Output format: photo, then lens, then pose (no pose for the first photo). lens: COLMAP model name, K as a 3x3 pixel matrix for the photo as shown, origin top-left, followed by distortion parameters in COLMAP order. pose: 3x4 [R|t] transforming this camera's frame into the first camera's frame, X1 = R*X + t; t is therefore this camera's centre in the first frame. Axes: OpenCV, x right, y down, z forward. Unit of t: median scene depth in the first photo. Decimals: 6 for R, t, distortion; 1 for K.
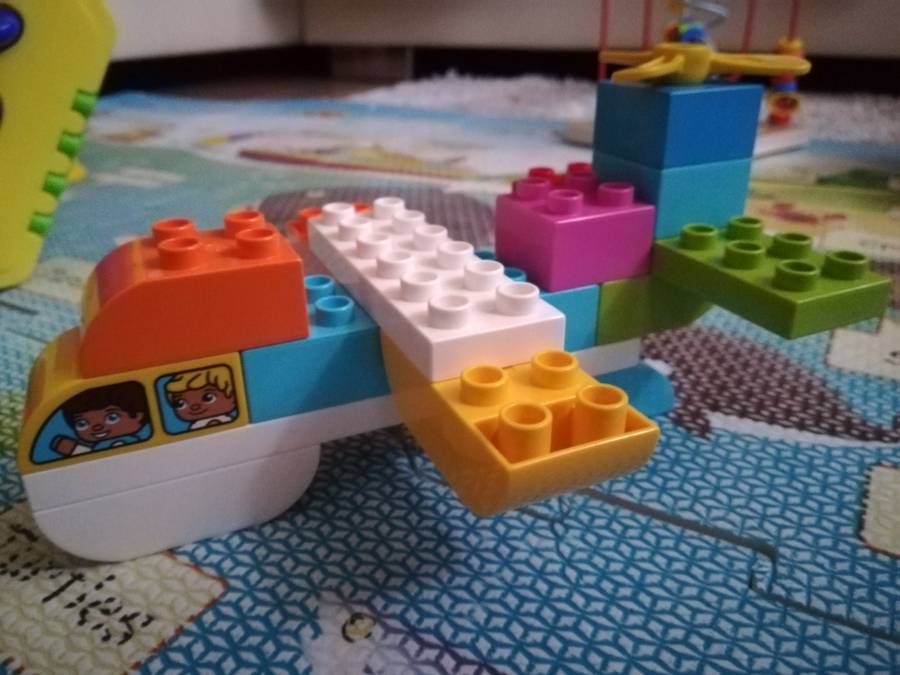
lens RADIAL K [[748.9, 0, 450.0], [0, 748.9, 337.5], [0, 0, 1]] dist [0.027075, -0.099123]
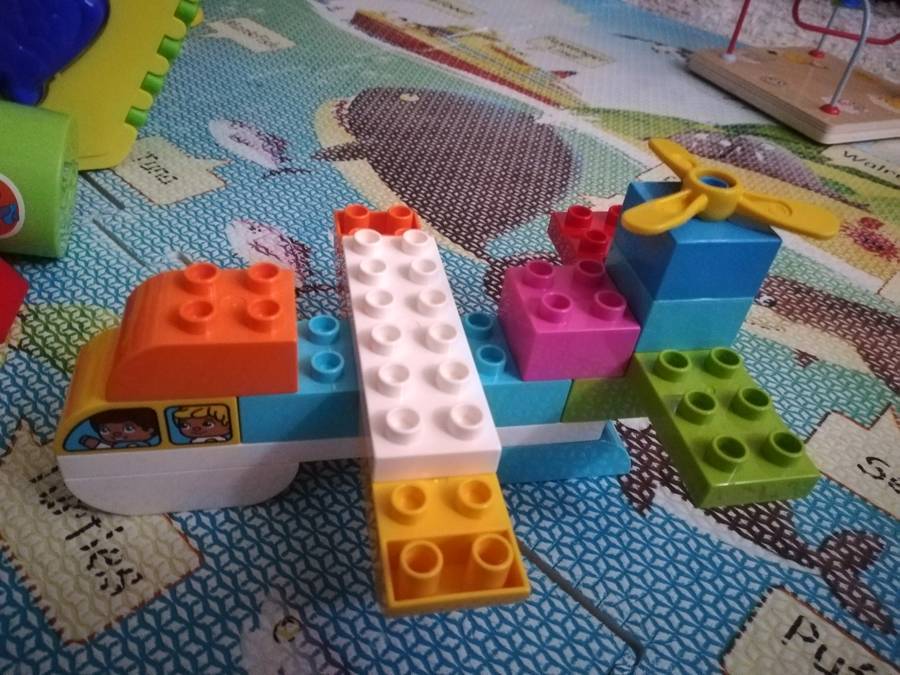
lens RADIAL K [[731.7, 0, 450.0], [0, 731.7, 337.5], [0, 0, 1]] dist [0.047108, -0.103221]
pose [[0.964730, 0.245564, -0.094837, 0.133214], [-0.214264, 0.941803, 0.259033, -0.436801], [0.152927, -0.229577, 0.961201, -0.053983]]
